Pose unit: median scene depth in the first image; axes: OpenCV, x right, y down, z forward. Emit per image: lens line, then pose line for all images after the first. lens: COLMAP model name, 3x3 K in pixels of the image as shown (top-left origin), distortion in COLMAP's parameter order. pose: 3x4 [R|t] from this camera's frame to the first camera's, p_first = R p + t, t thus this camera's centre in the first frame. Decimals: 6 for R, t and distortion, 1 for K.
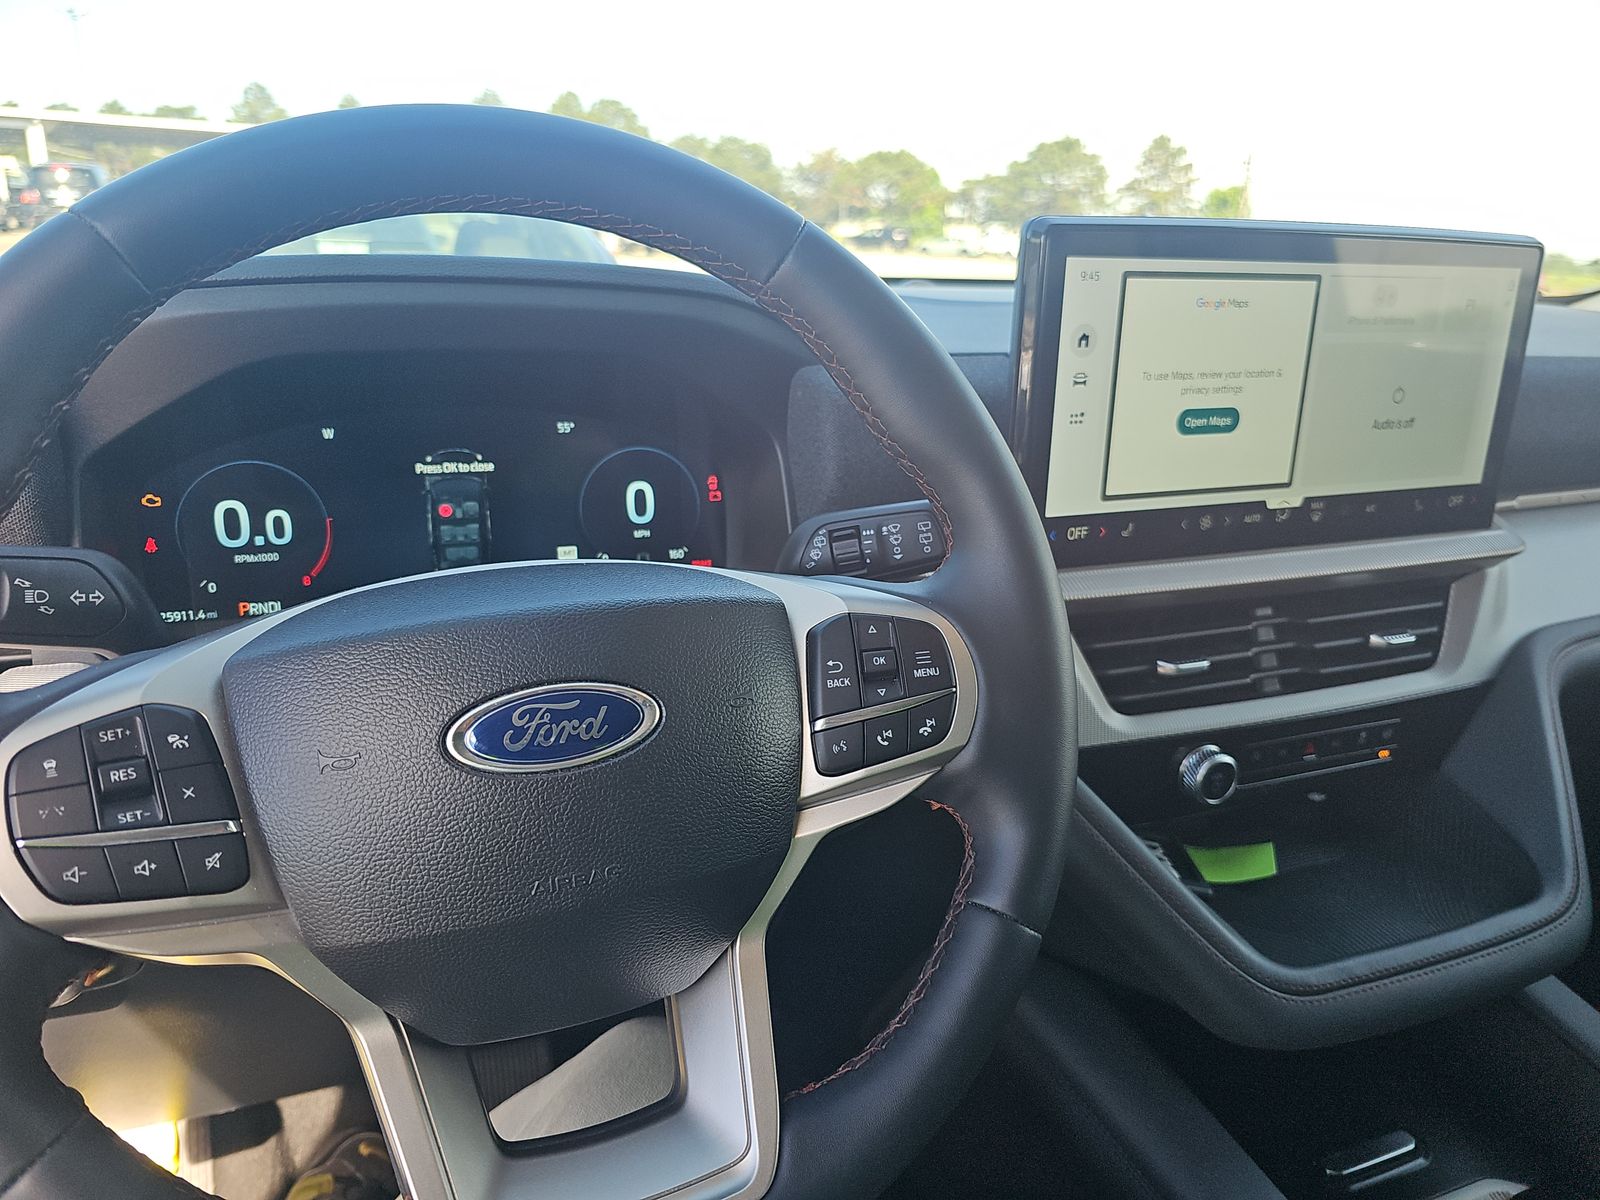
lens RADIAL K [[1076.8, 0, 793.6], [0, 1076.8, 612.8], [0, 0, 1]] dist [0.025437, -0.022219]
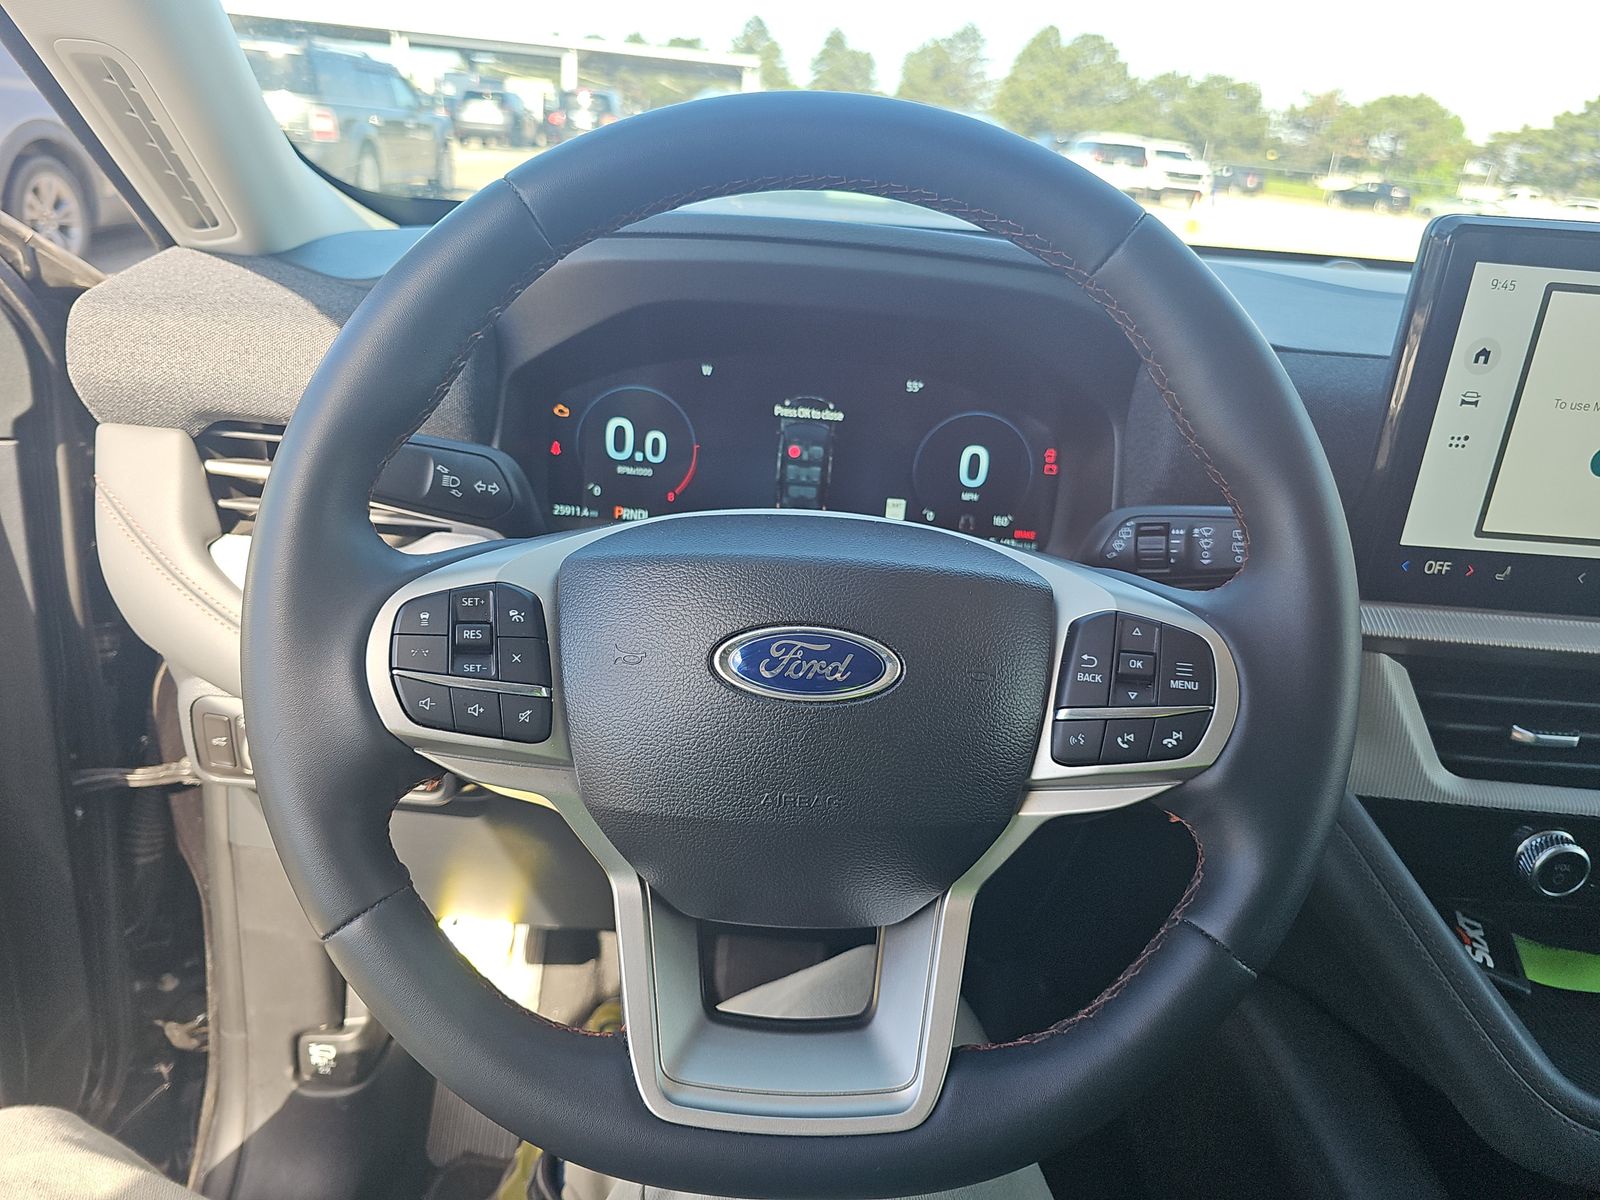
lens RADIAL K [[1082.6, 0, 819.4], [0, 1082.6, 609.1], [0, 0, 1]] dist [0.065958, -0.081694]
pose [[0.930928, 0.179441, -0.318079, 0.084758], [-0.165696, 0.983690, 0.069994, -0.019114], [0.325451, -0.012455, 0.945477, -0.037550]]
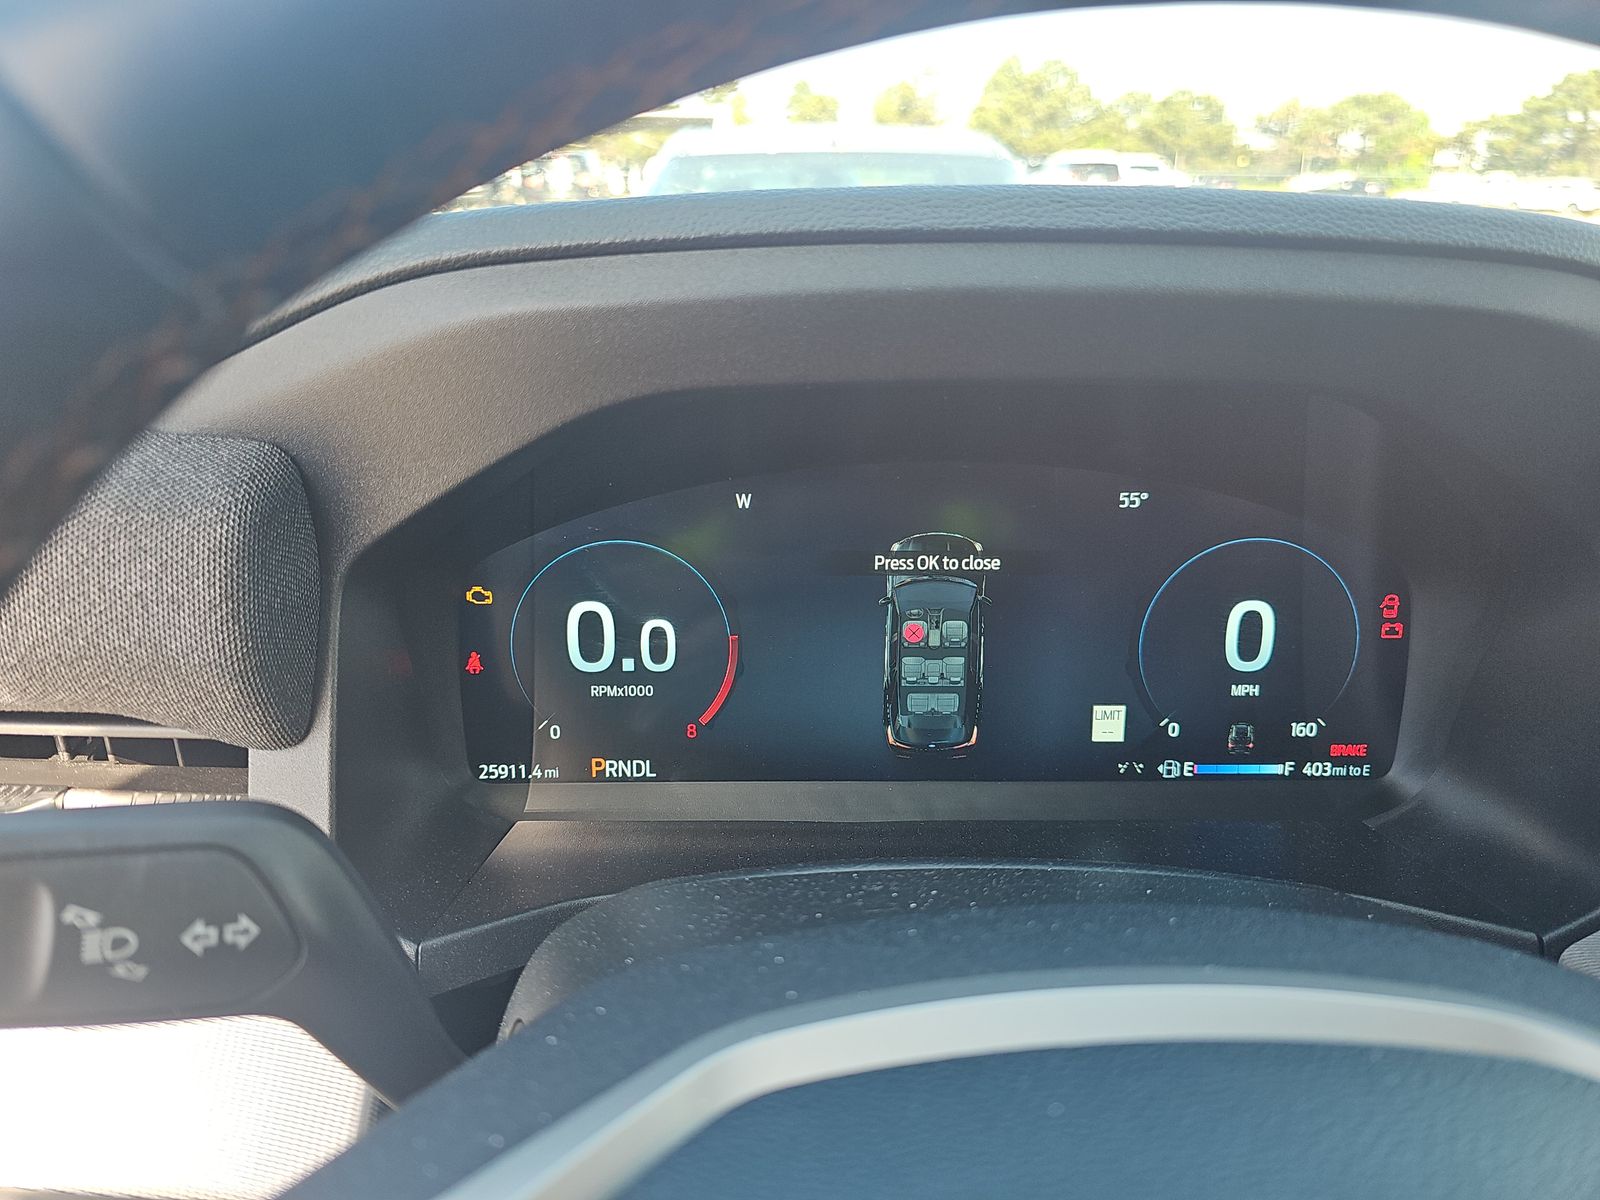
lens RADIAL K [[1072.8, 0, 804.9], [0, 1072.8, 573.6], [0, 0, 1]] dist [0.102569, -0.123612]
pose [[0.937358, 0.086860, -0.337364, -0.191098], [-0.089230, 0.995975, 0.008507, -0.132840], [0.336745, 0.022129, 0.941336, 0.444407]]
